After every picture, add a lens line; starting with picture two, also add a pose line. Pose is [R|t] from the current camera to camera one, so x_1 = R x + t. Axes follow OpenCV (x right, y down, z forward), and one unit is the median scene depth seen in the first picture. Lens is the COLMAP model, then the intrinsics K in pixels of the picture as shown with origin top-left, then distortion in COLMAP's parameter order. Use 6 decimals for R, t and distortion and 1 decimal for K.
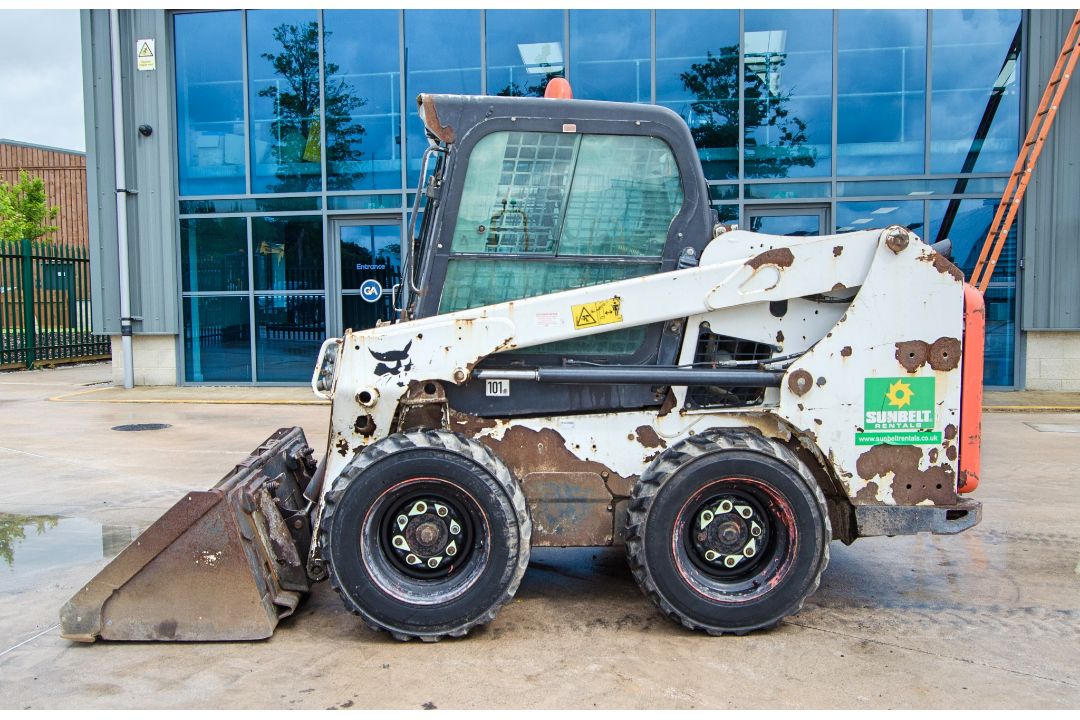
lens RADIAL K [[962.8, 0, 545.0], [0, 962.8, 364.8], [0, 0, 1]] dist [-0.010019, 0.006905]
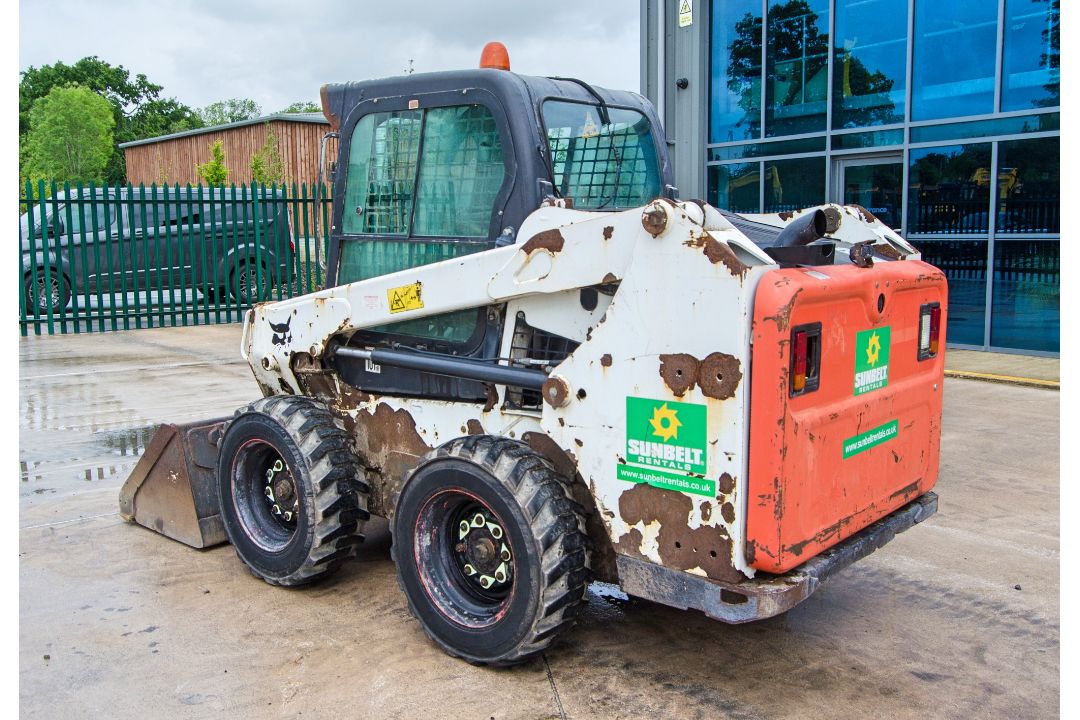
lens RADIAL K [[967.4, 0, 540.0], [0, 967.4, 360.0], [0, 0, 1]] dist [-0.007058, 0.003460]
pose [[0.723409, 0.089520, -0.684592, 0.814092], [-0.044222, 0.995530, 0.083450, -0.077671], [0.689002, -0.030095, 0.724134, 0.381229]]
